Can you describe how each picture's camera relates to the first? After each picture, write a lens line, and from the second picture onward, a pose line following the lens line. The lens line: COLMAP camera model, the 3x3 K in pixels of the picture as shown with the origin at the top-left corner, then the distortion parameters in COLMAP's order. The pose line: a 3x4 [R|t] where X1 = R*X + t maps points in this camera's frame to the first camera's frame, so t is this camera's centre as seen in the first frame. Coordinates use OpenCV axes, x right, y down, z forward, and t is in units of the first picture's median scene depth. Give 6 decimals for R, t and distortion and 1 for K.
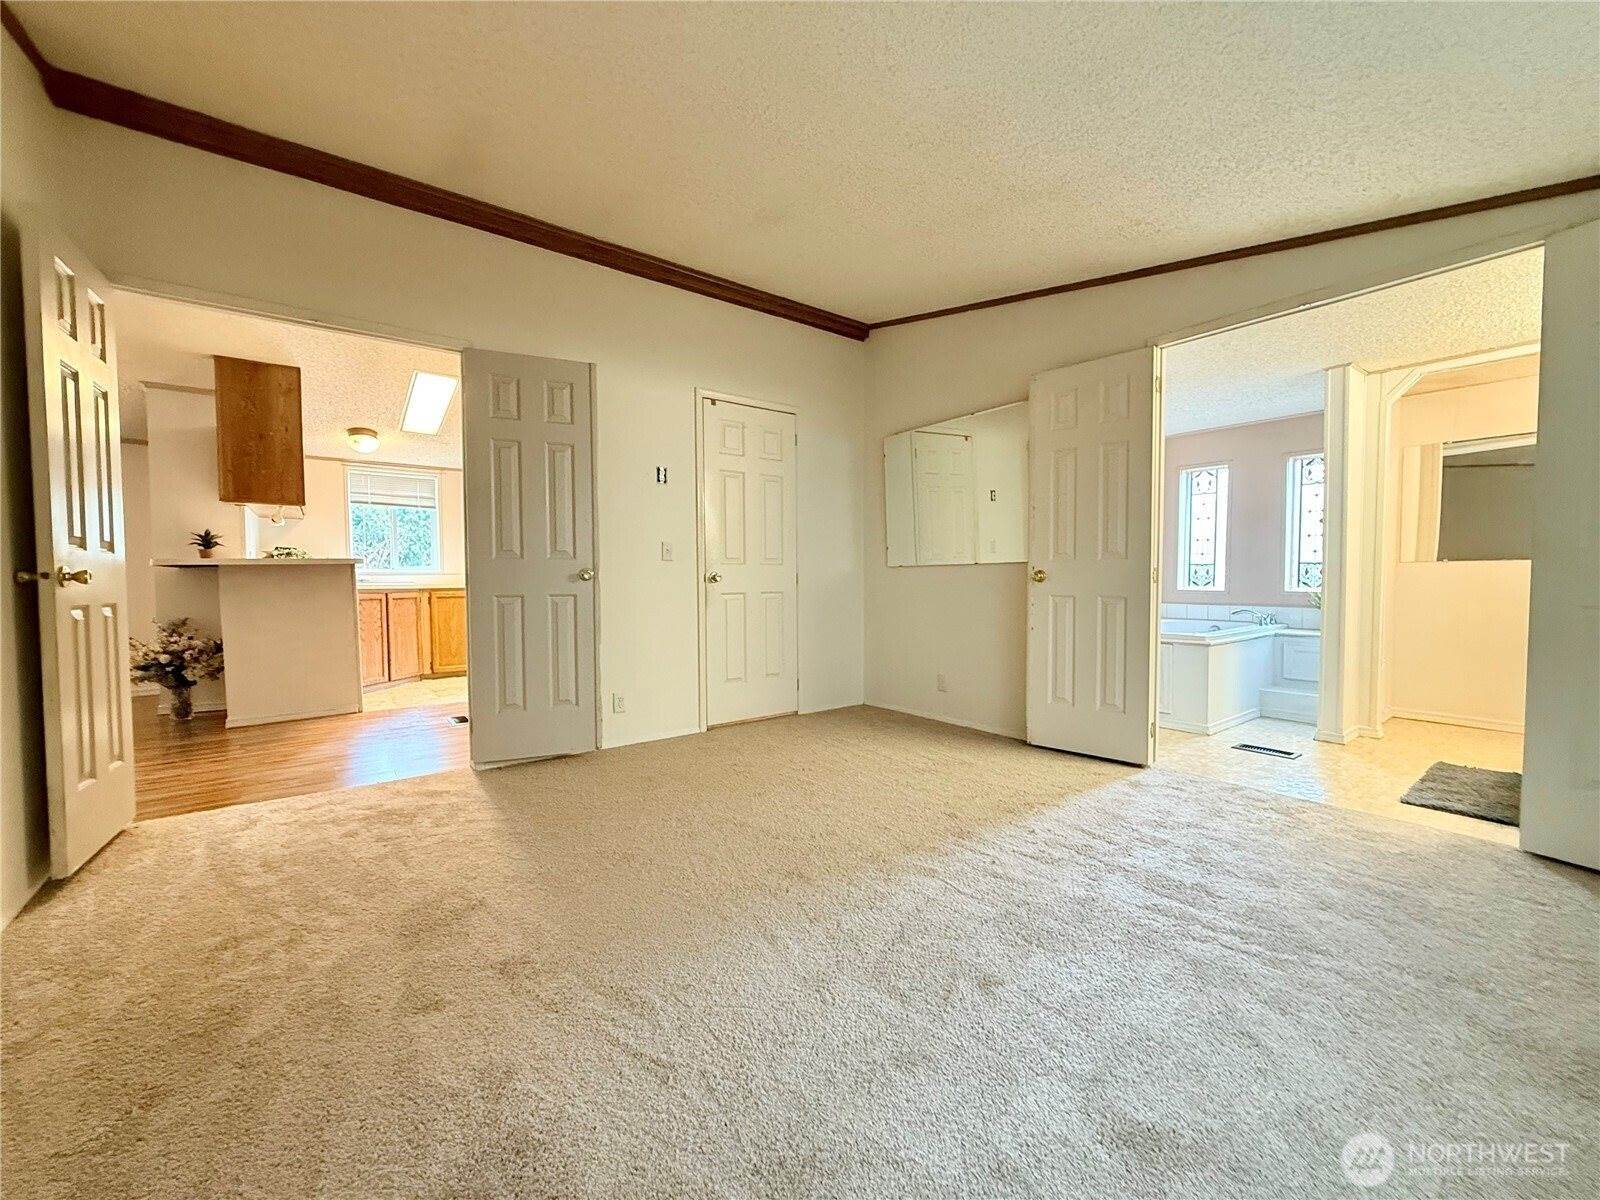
lens RADIAL K [[635.7, 0, 801.7], [0, 635.7, 599.3], [0, 0, 1]] dist [-0.000053, -0.000145]
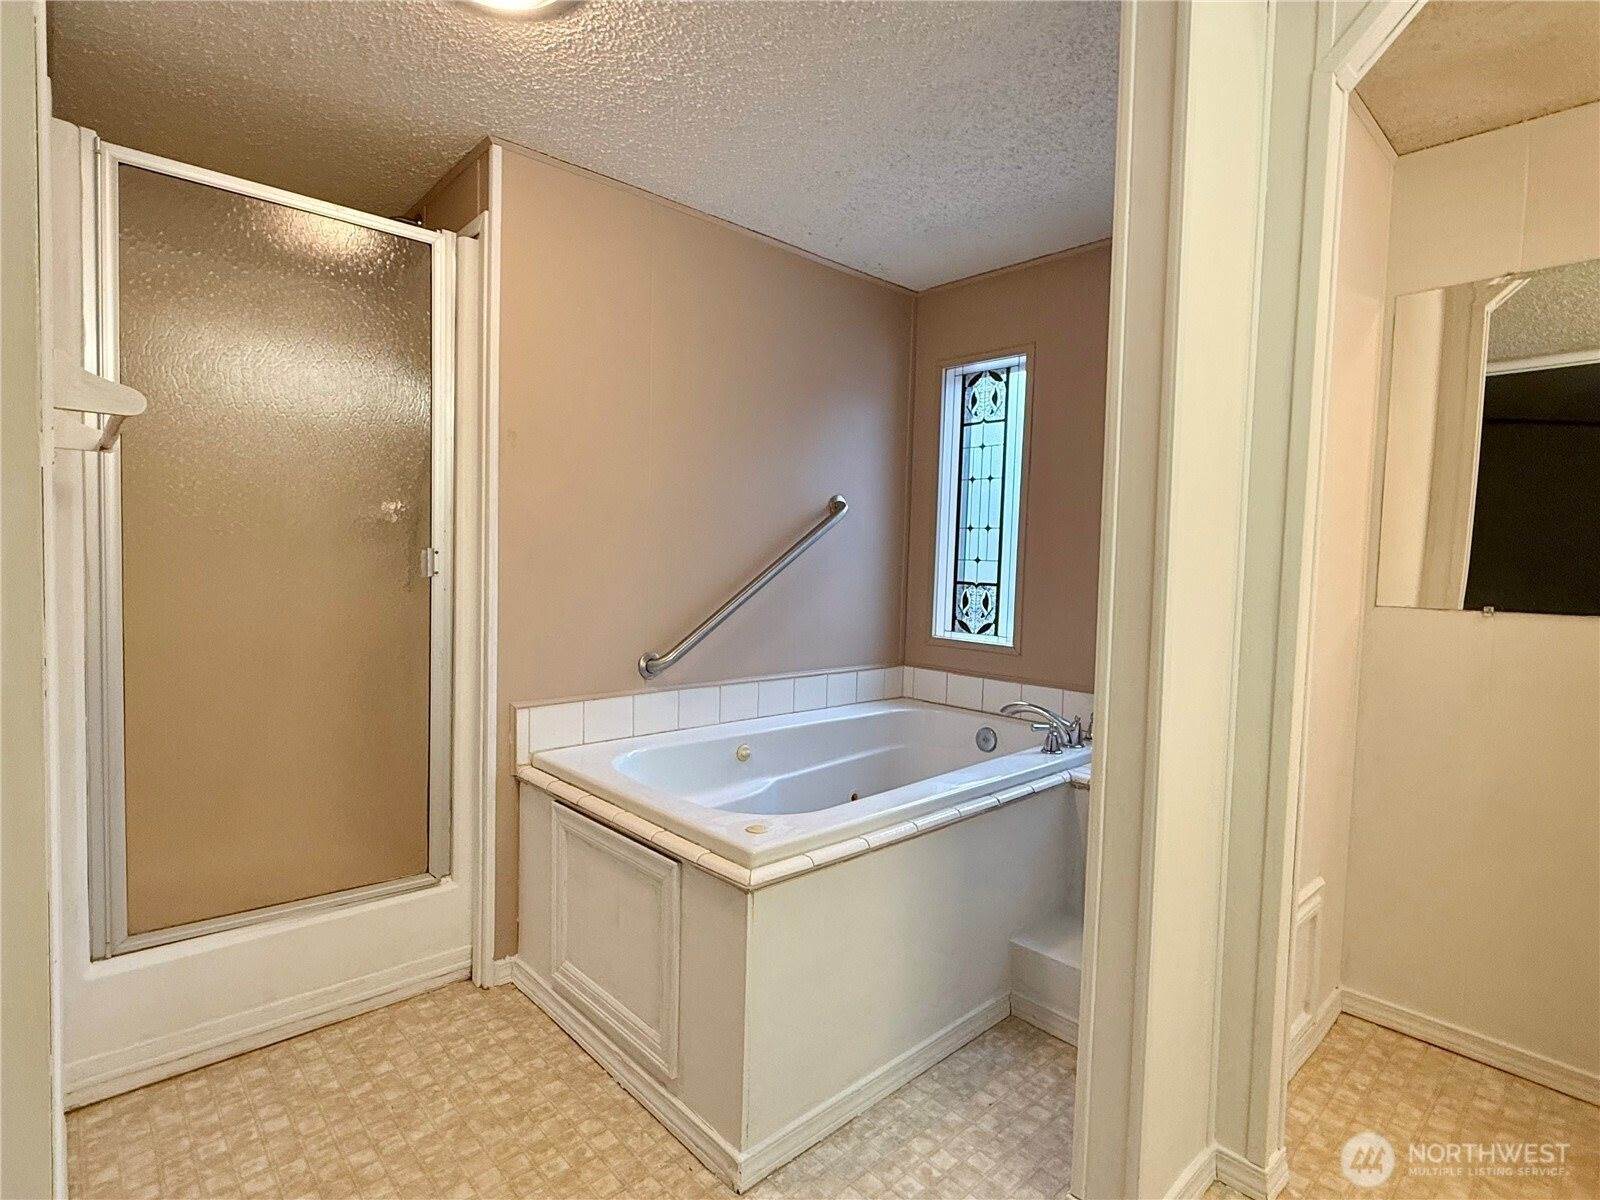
lens RADIAL K [[779.3, 0, 803.1], [0, 779.3, 612.2], [0, 0, 1]] dist [-0.021805, -0.000263]
pose [[0.991831, 0.036836, 0.122127, 0.454486], [-0.039193, 0.999088, 0.016952, -0.040605], [-0.121391, -0.021600, 0.992370, 0.487931]]
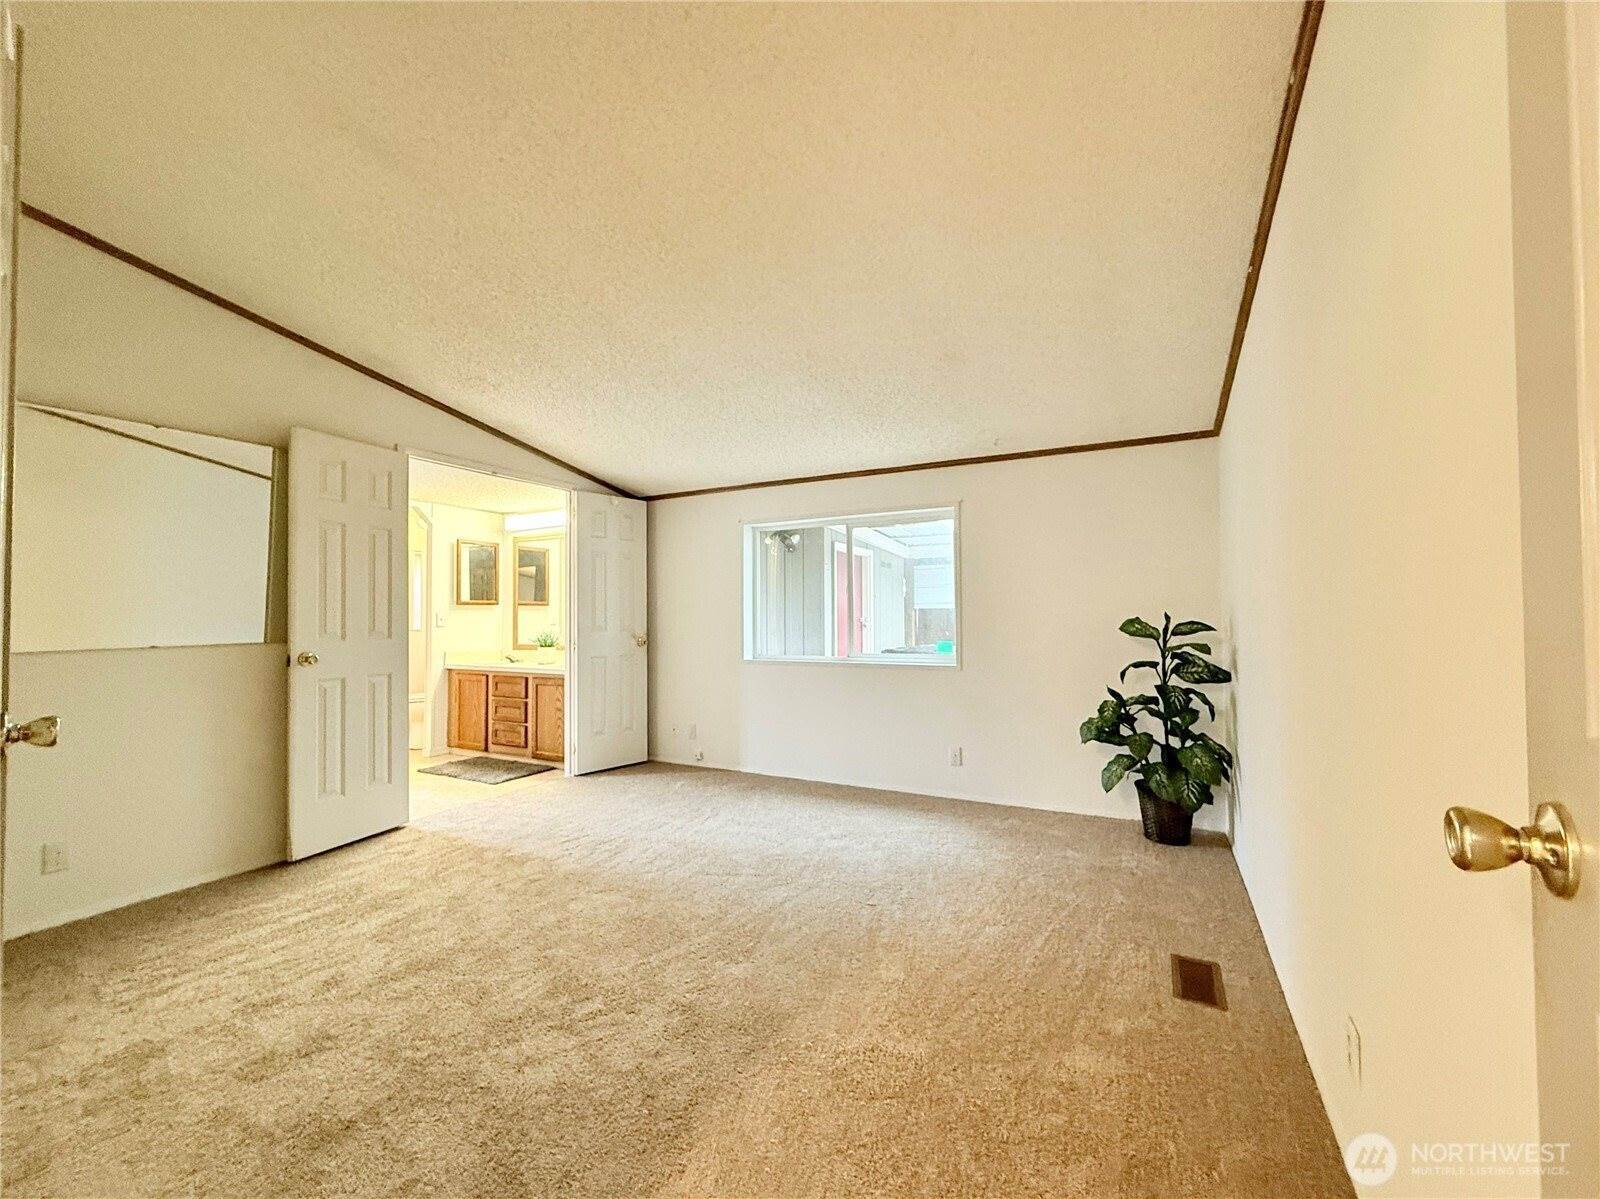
lens RADIAL K [[635.7, 0, 794.0], [0, 635.7, 604.0], [0, 0, 1]] dist [-0.000053, -0.000145]
pose [[-0.426095, 0.026191, 0.904299, -0.465560], [0.037604, 0.999230, -0.011222, -0.051854], [-0.903897, 0.029224, -0.426752, 0.513917]]
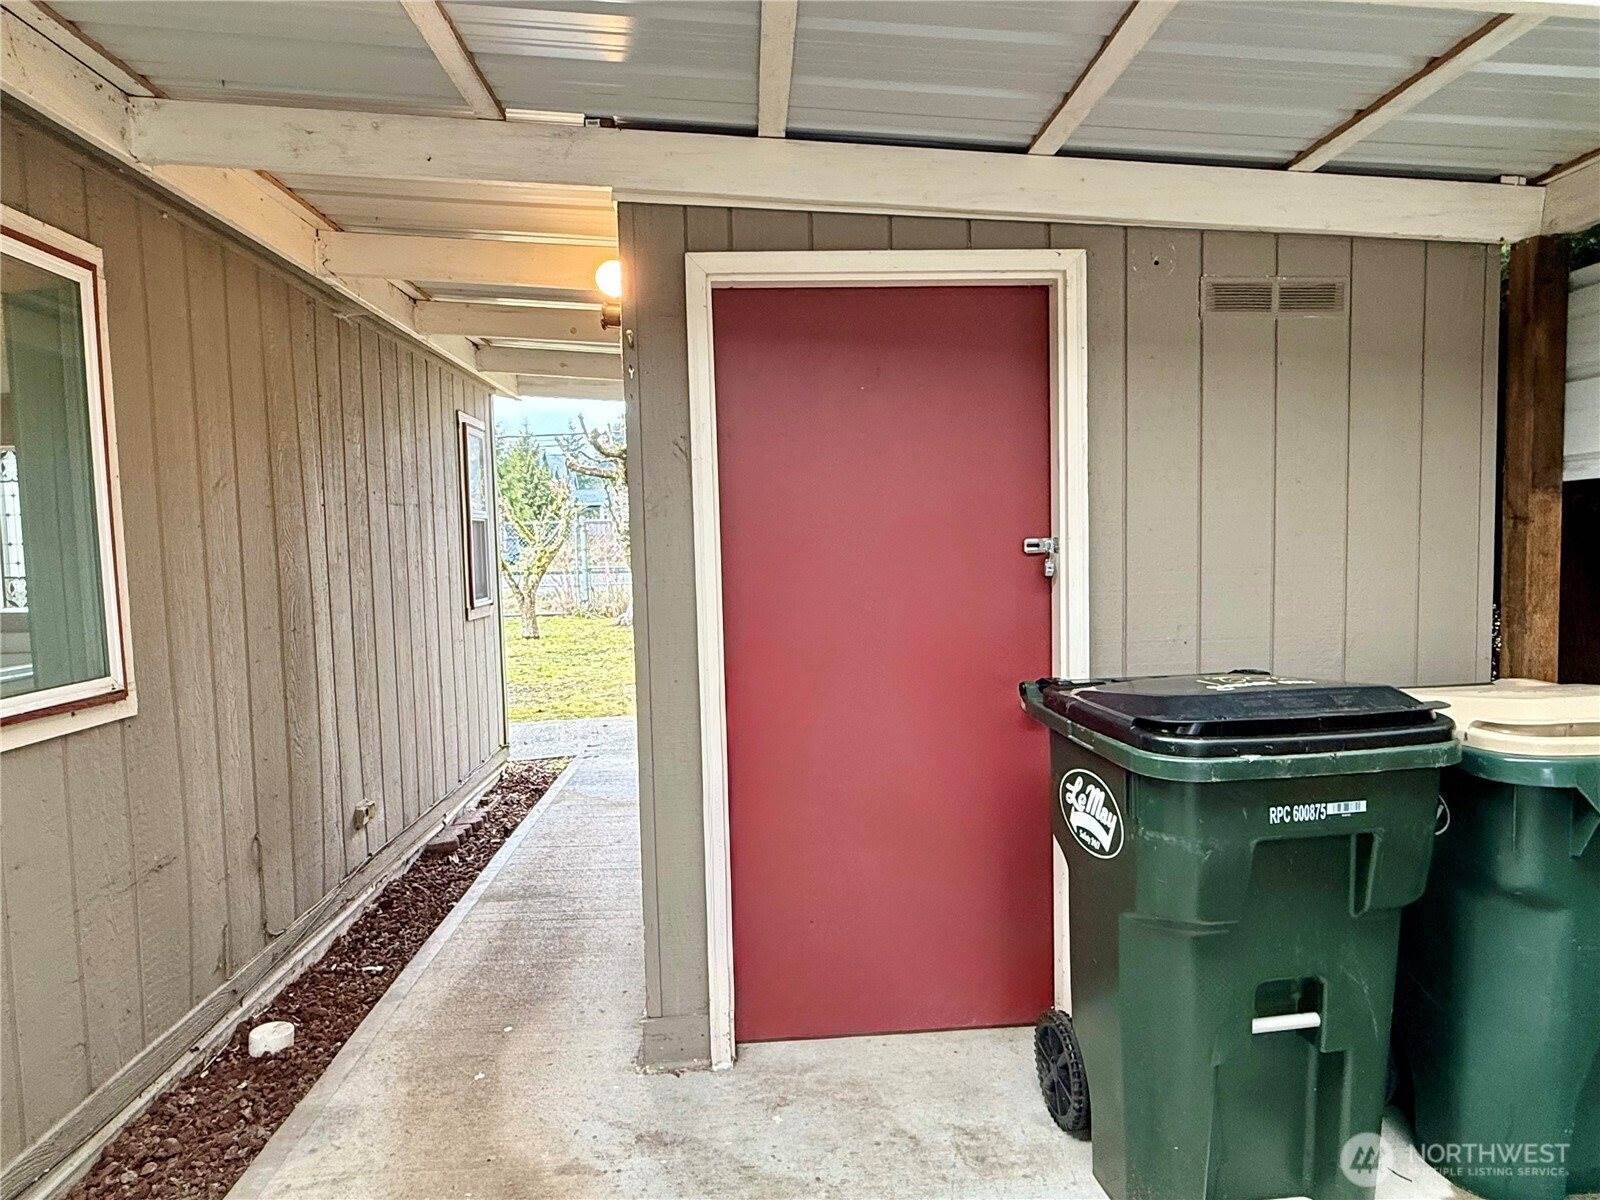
lens RADIAL K [[946.2, 0, 801.0], [0, 946.2, 601.7], [0, 0, 1]] dist [-0.004104, 0.004626]
pose [[-0.827953, -0.015792, 0.560575, -0.796977], [0.043254, 0.994827, 0.091910, -0.091540], [-0.559127, 0.100344, -0.822988, 1.440431]]
